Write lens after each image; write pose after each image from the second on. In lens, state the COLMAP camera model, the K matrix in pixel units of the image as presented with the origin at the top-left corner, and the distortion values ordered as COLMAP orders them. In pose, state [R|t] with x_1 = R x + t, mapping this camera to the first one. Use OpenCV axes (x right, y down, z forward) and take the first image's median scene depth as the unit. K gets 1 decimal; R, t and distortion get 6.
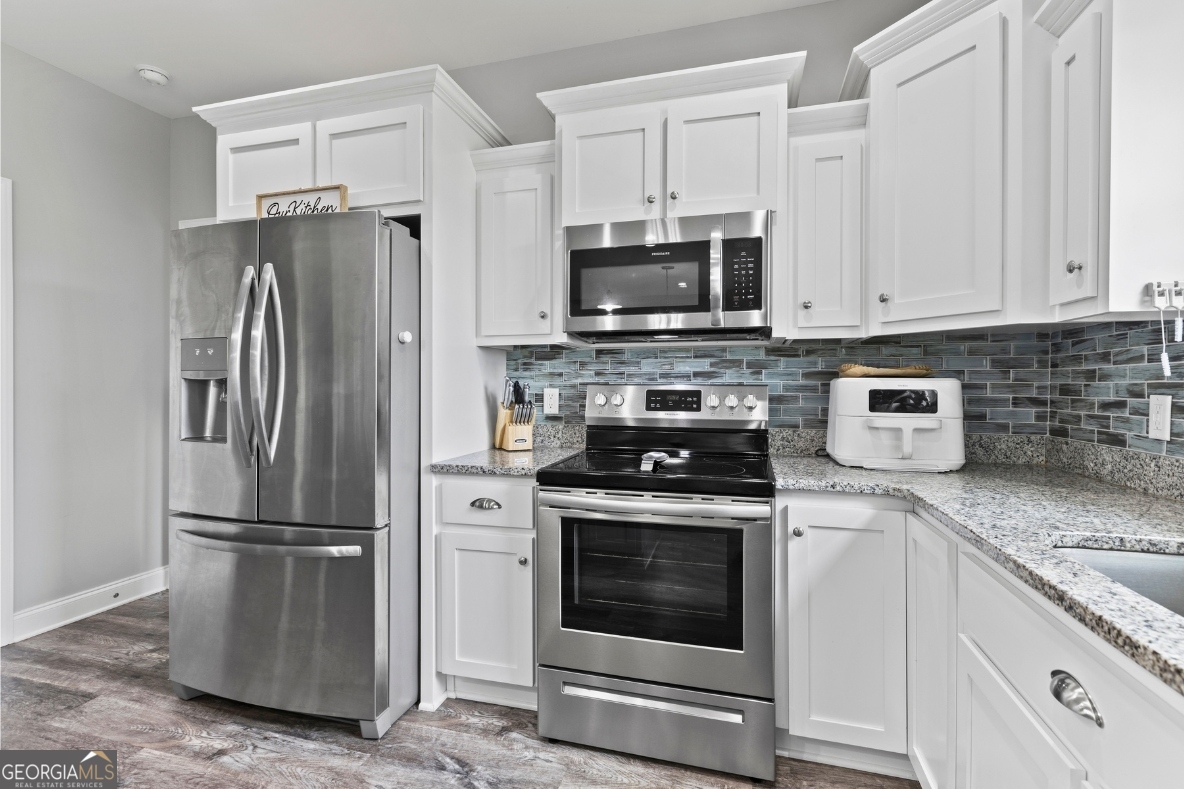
lens RADIAL K [[534.9, 0, 596.9], [0, 534.9, 389.3], [0, 0, 1]] dist [0.003785, -0.002143]
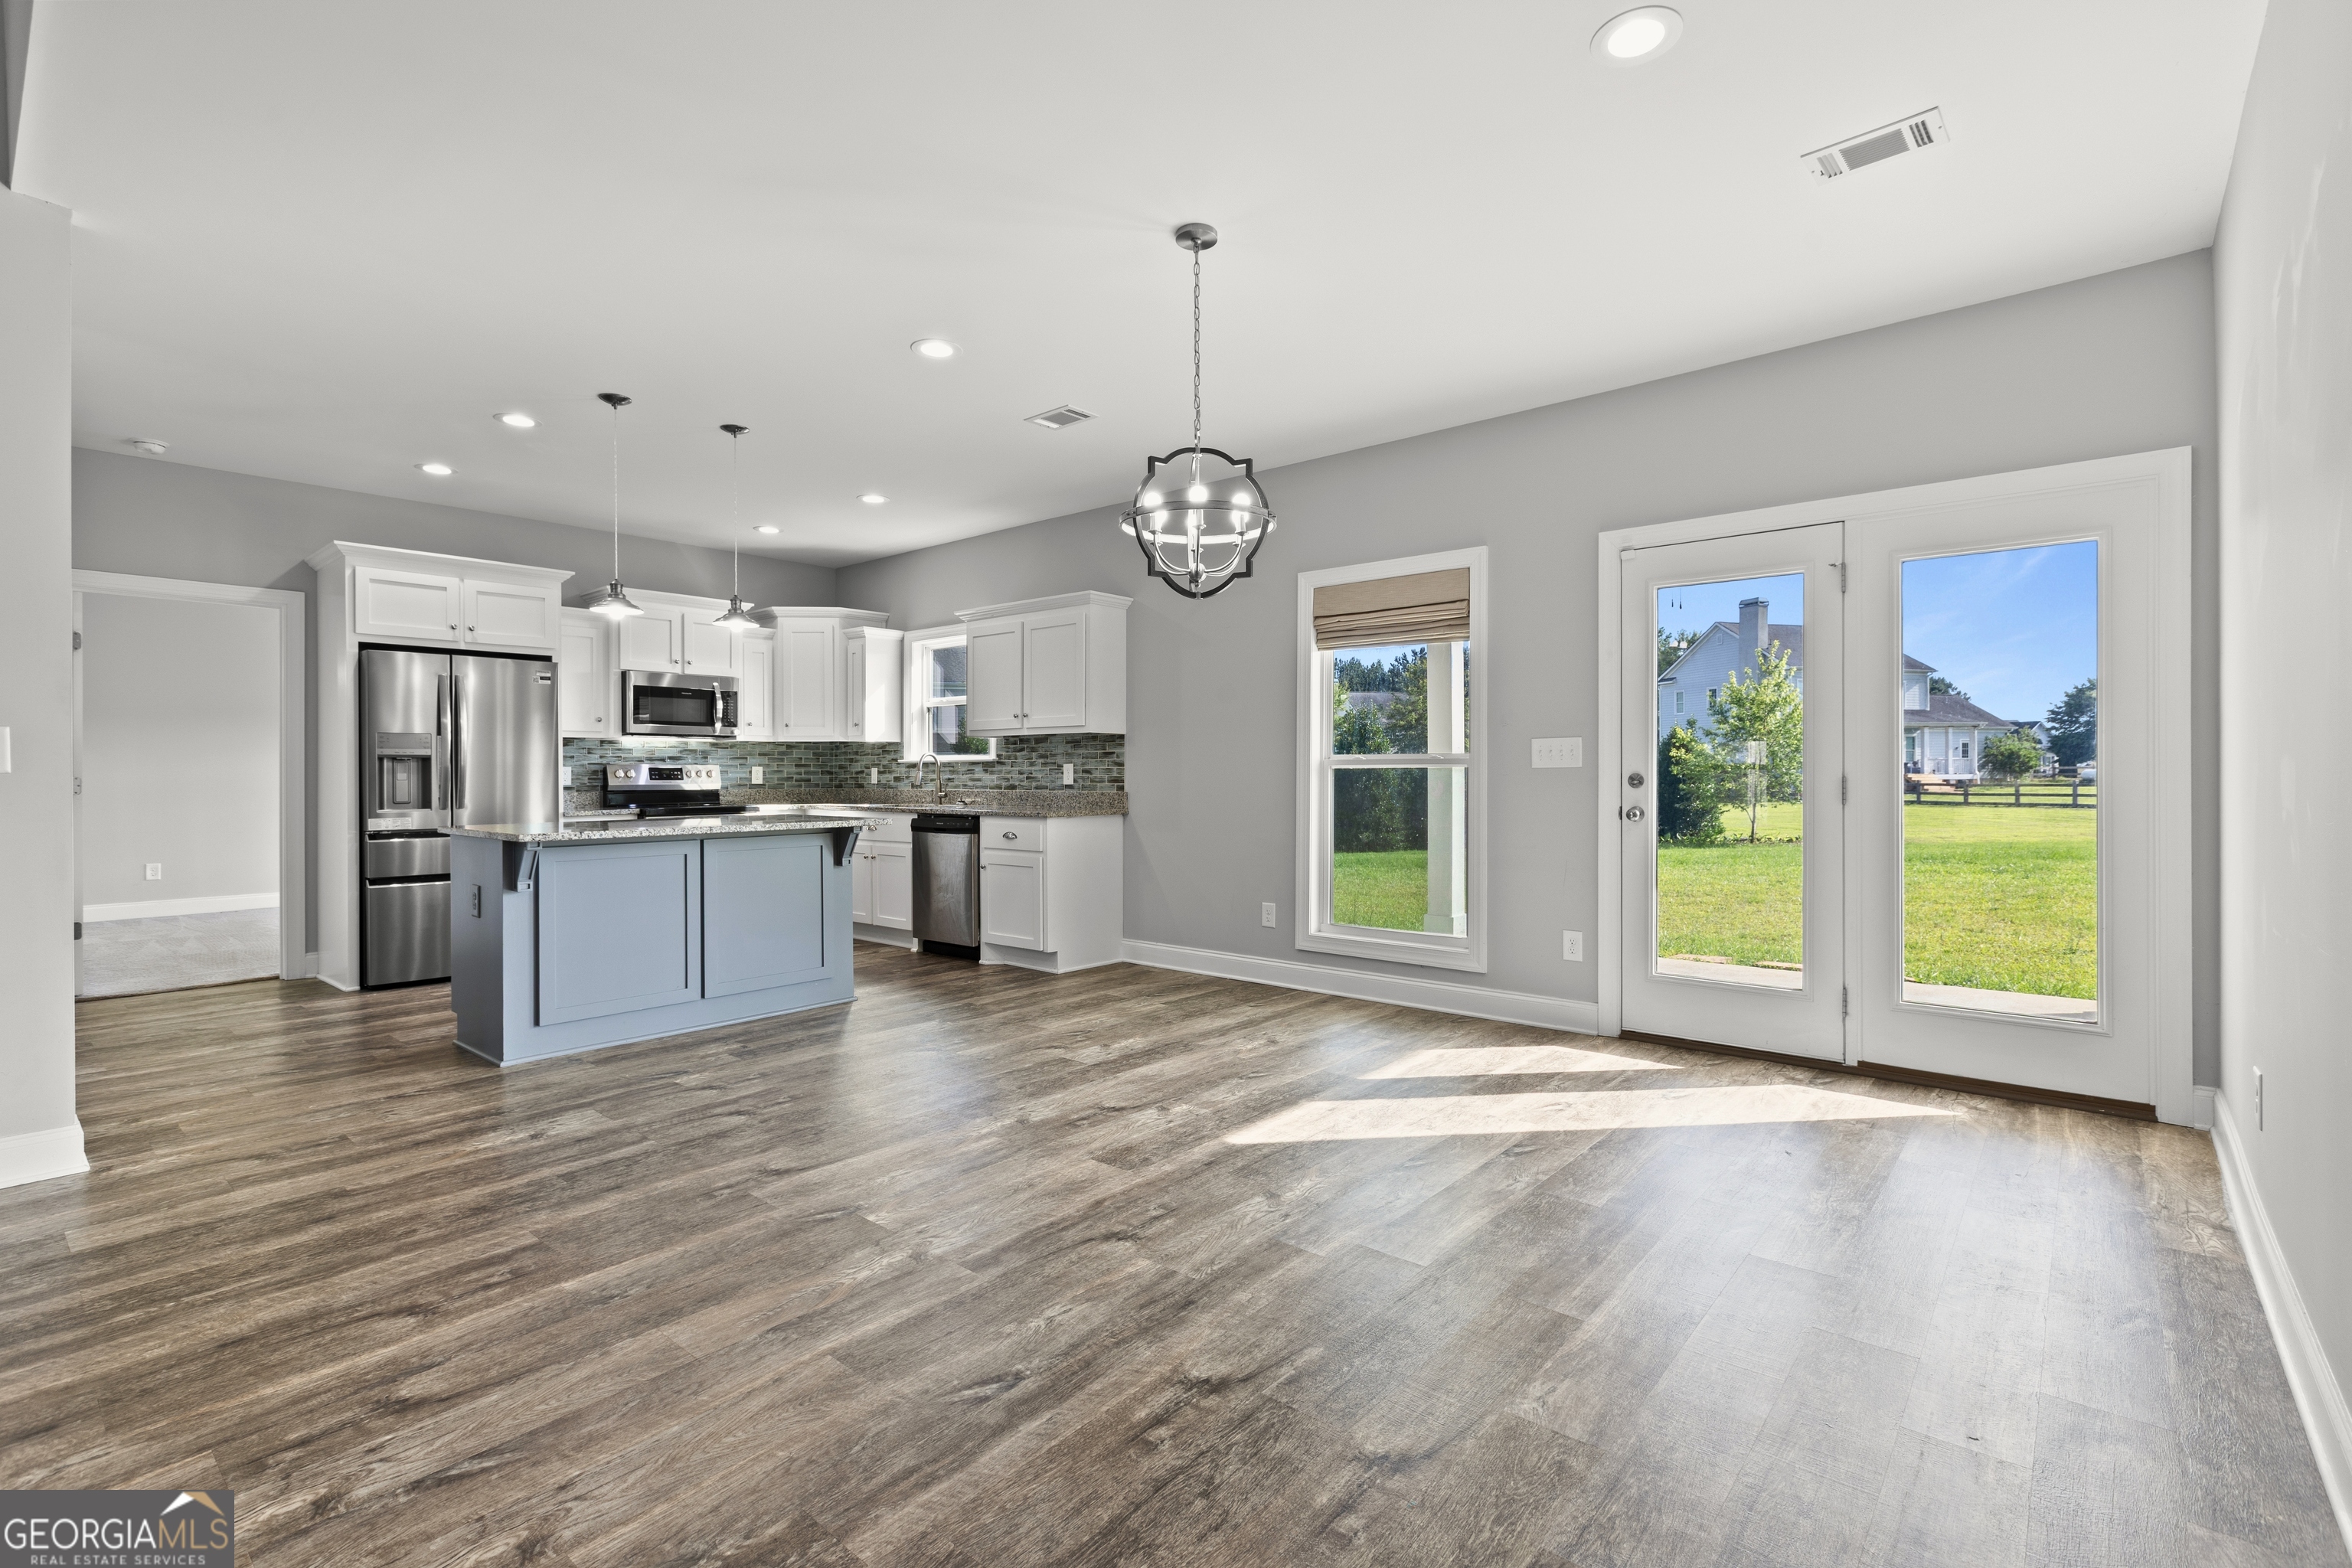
lens RADIAL K [[1062.6, 0, 1178.2], [0, 1062.6, 776.7], [0, 0, 1]] dist [0.003785, -0.002143]
pose [[0.415205, -0.006773, 0.909703, -2.433576], [0.011426, 0.999932, 0.002230, 0.045246], [-0.909656, 0.009469, 0.415254, -2.007360]]
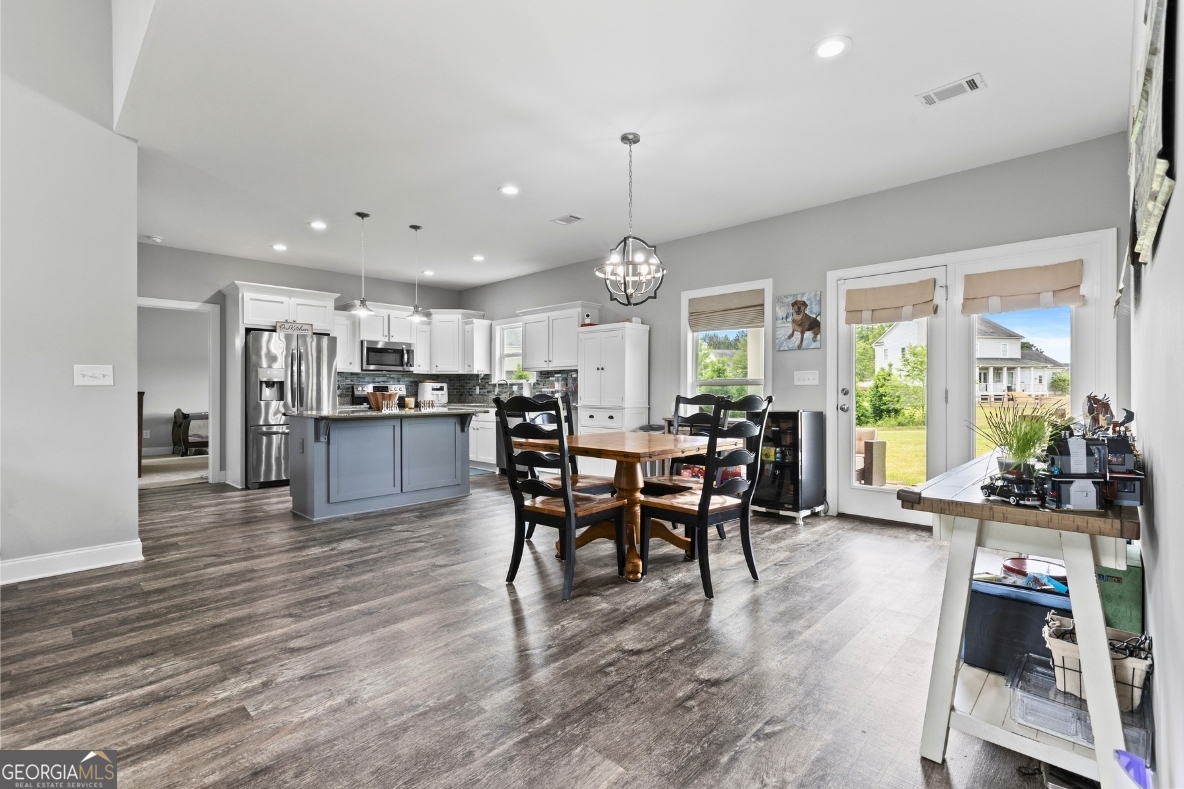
lens RADIAL K [[534.9, 0, 596.3], [0, 534.9, 394.6], [0, 0, 1]] dist [0.003785, -0.002143]
pose [[0.463847, -0.009179, 0.885868, -2.561680], [0.010215, 0.999935, 0.005012, 0.060601], [-0.885856, 0.006724, 0.463911, -2.079086]]
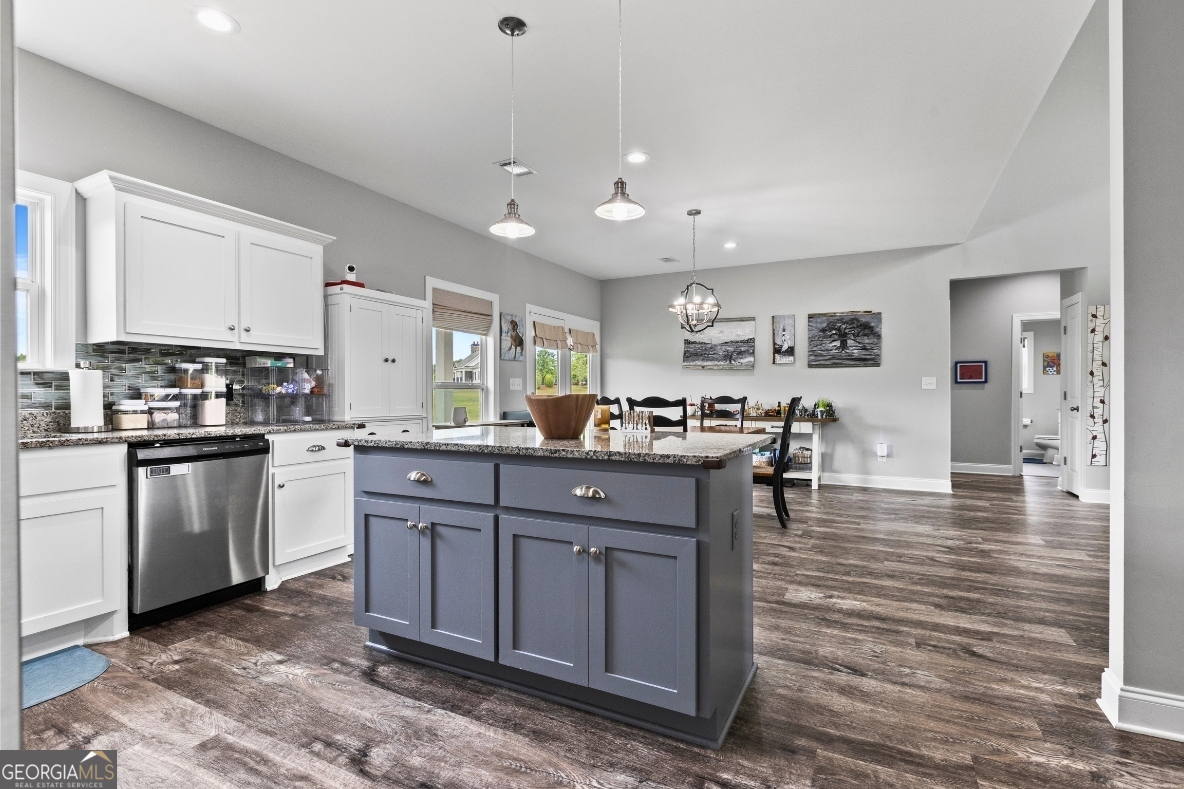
lens RADIAL K [[545.7, 0, 603.6], [0, 545.7, 400.0], [0, 0, 1]] dist [-0.001698, -0.000246]
pose [[-0.981795, -0.002552, 0.189926, -1.021500], [0.000963, 0.999830, 0.018410, 0.039908], [-0.189940, 0.018258, -0.981626, 1.153484]]
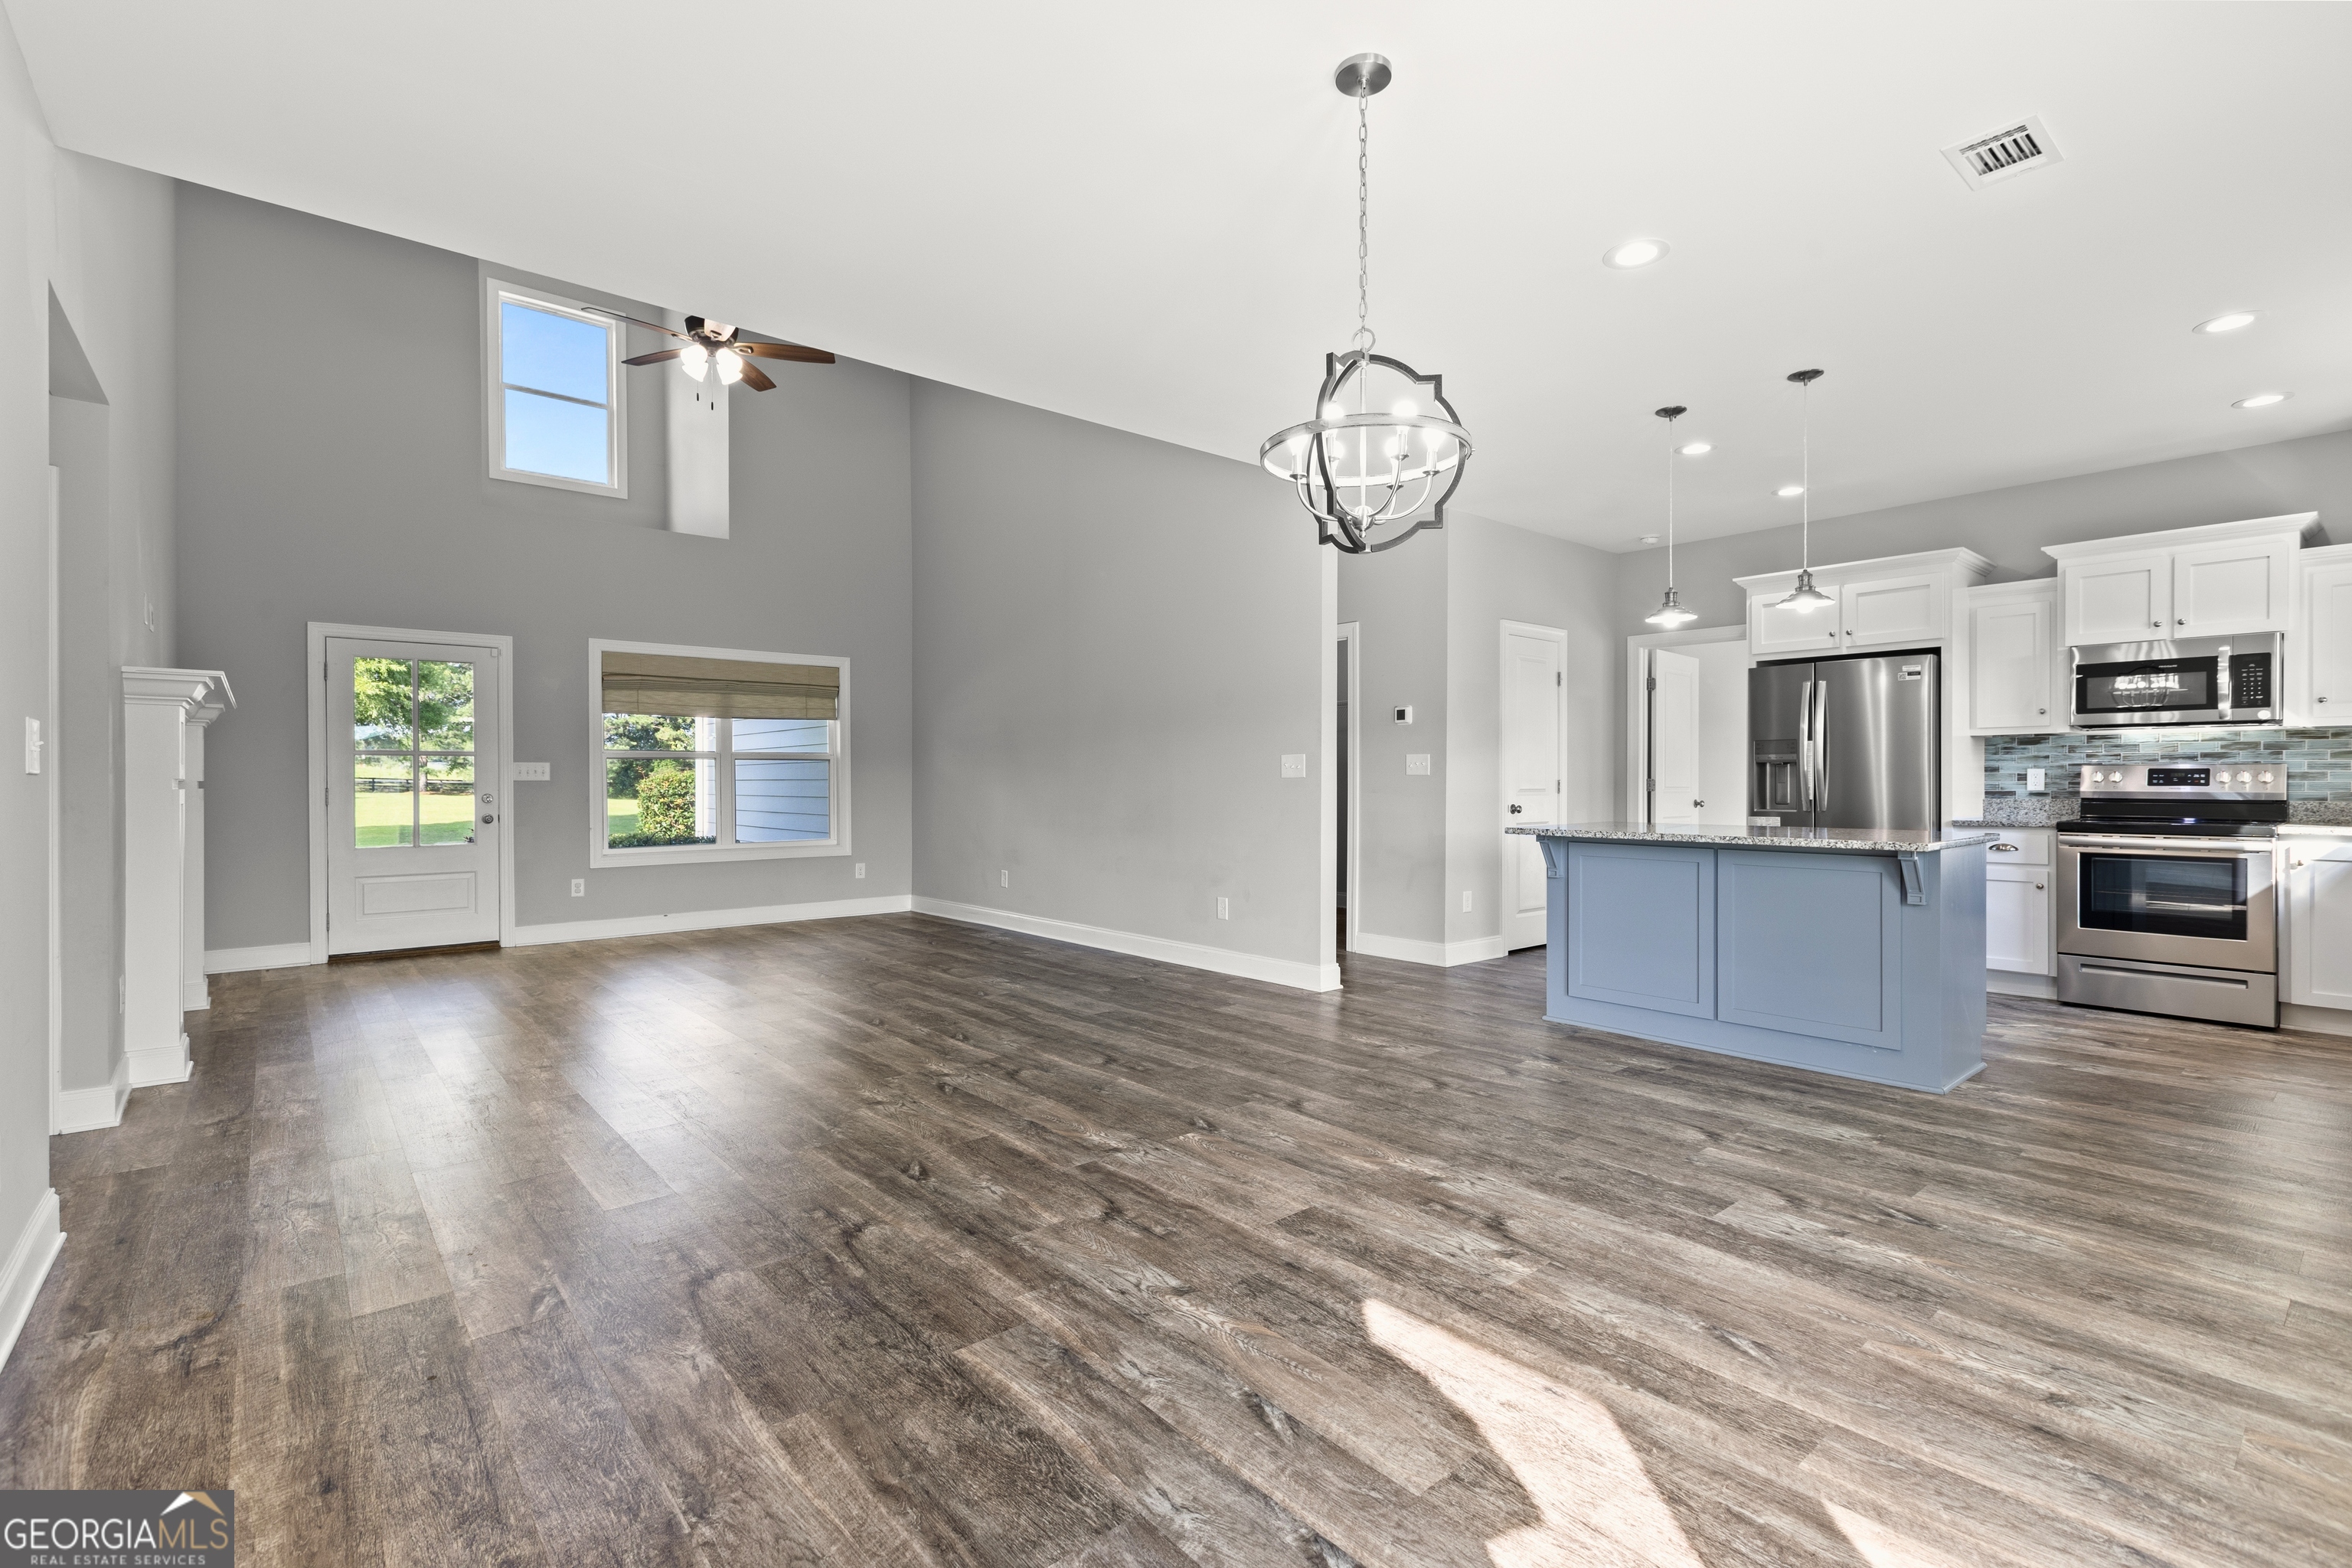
lens RADIAL K [[1062.6, 0, 1178.8], [0, 1062.6, 788.8], [0, 0, 1]] dist [0.003785, -0.002143]
pose [[0.833538, 0.001519, -0.552460, -0.456817], [-0.001062, 0.999999, 0.001148, 0.052123], [0.552461, -0.000371, 0.833539, -2.506225]]
